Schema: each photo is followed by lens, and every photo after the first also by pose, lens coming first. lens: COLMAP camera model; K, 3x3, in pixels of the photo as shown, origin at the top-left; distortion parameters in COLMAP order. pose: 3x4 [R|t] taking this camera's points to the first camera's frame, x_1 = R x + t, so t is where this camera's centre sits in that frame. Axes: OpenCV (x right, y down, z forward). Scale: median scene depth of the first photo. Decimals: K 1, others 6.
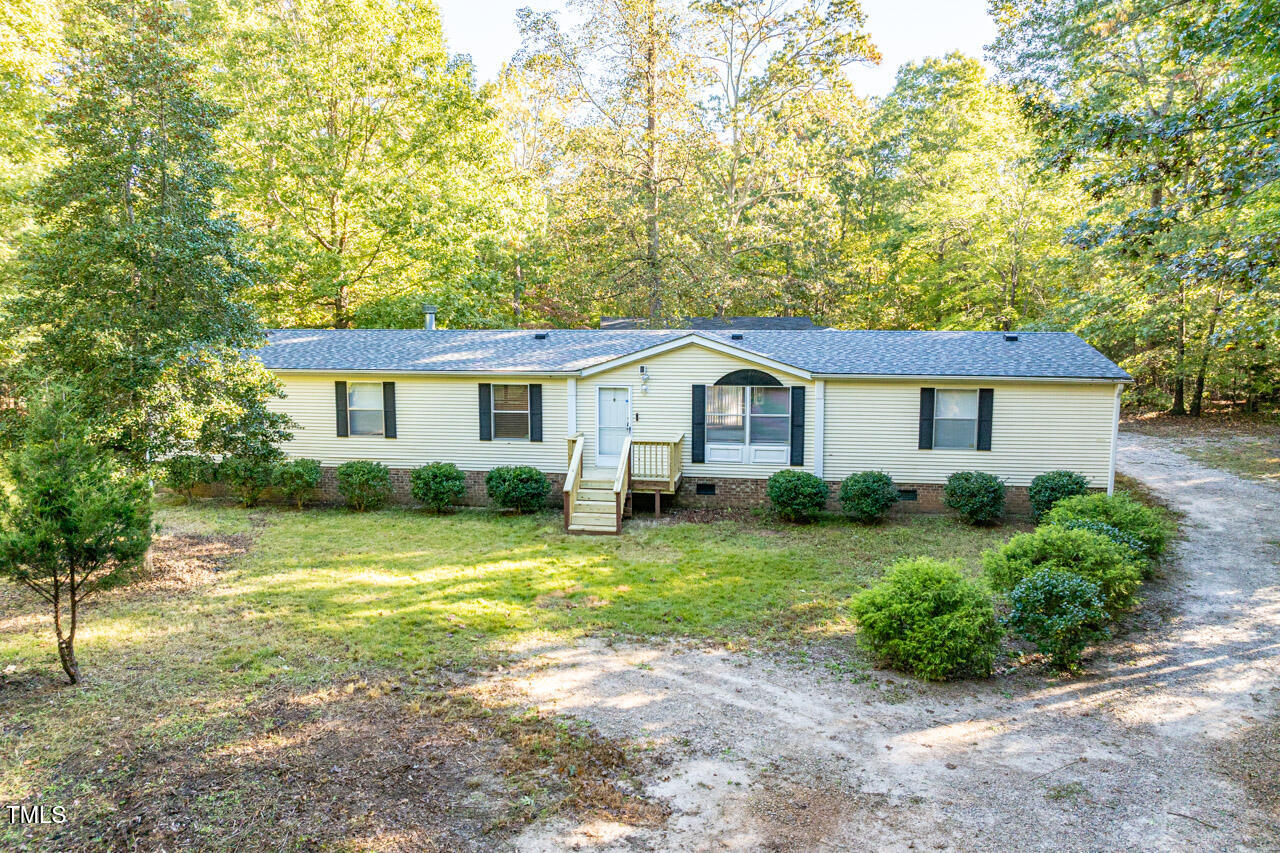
lens RADIAL K [[897.1, 0, 589.3], [0, 897.1, 414.1], [0, 0, 1]] dist [-0.039523, 0.003205]
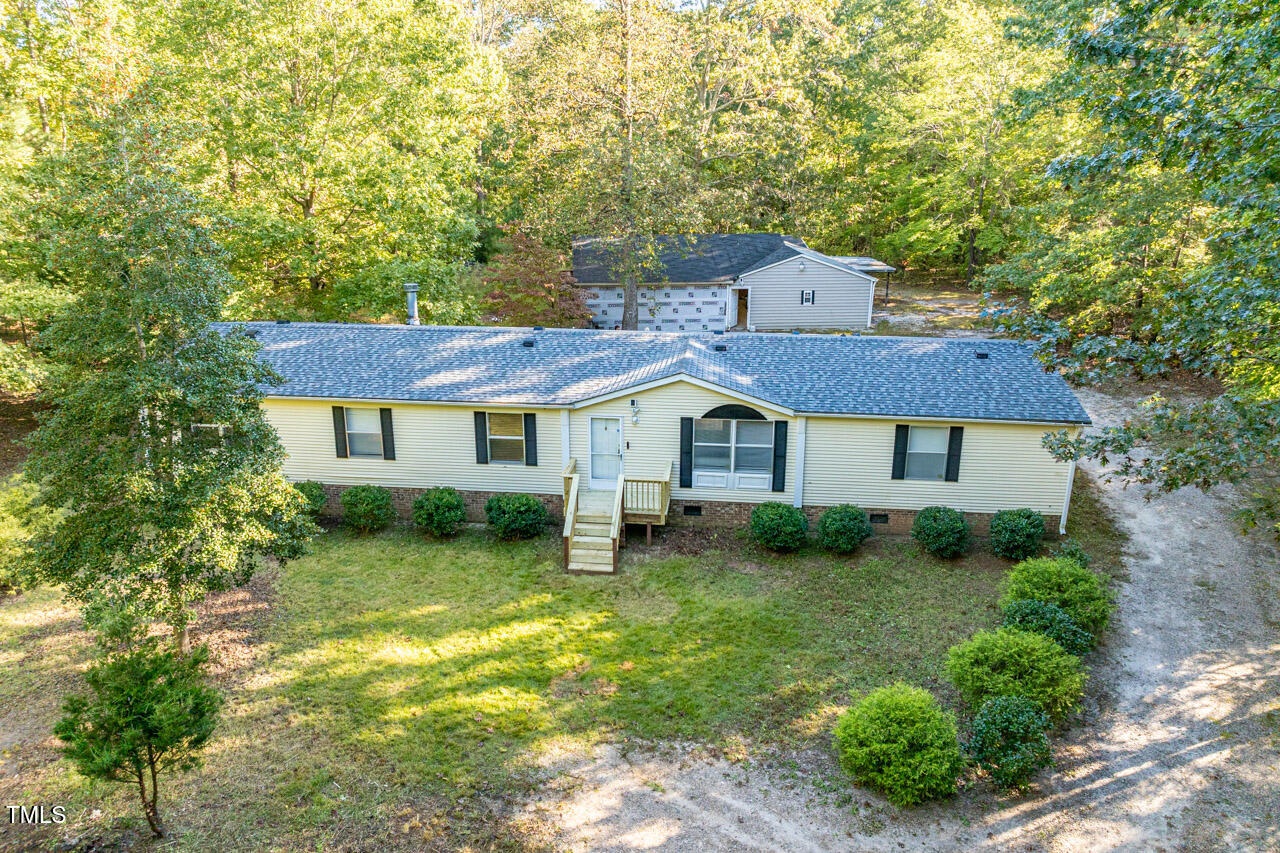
lens RADIAL K [[897.1, 0, 589.3], [0, 897.1, 414.1], [0, 0, 1]] dist [-0.039523, 0.003205]
pose [[0.998894, -0.021330, 0.041909, -0.037764], [0.013801, 0.984938, 0.172353, -0.230905], [-0.044954, -0.171584, 0.984143, -0.027120]]
